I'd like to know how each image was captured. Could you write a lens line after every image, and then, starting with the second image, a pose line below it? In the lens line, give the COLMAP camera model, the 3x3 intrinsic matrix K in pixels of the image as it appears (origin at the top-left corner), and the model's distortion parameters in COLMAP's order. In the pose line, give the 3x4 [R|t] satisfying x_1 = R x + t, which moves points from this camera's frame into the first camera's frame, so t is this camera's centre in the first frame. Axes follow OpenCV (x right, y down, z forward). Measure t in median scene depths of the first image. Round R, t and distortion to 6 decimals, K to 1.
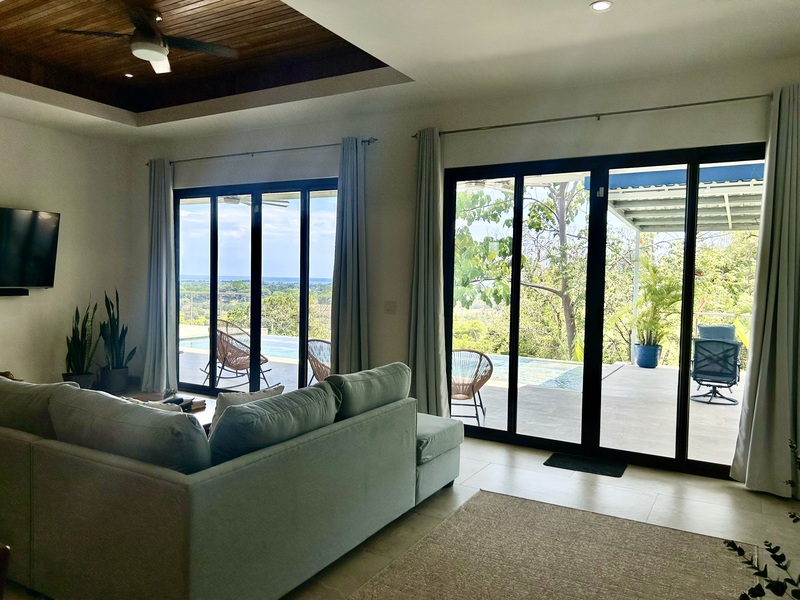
lens RADIAL K [[612.7, 0, 400.3], [0, 612.7, 306.2], [0, 0, 1]] dist [0.055263, -0.059931]
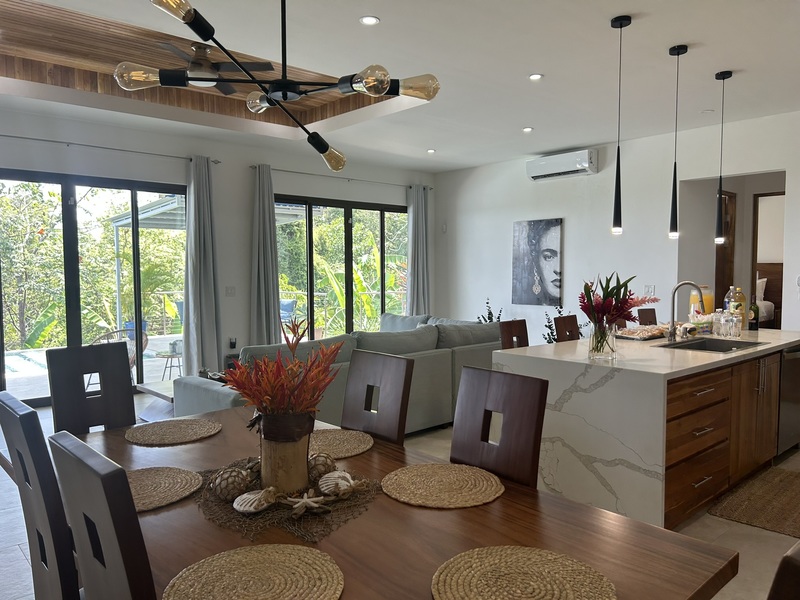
lens RADIAL K [[612.7, 0, 400.3], [0, 612.7, 306.2], [0, 0, 1]] dist [0.055263, -0.059931]
pose [[0.287167, -0.058109, 0.956116, -1.504158], [0.080959, 0.996059, 0.036221, 0.017950], [-0.954453, 0.067005, 0.290740, 0.366964]]
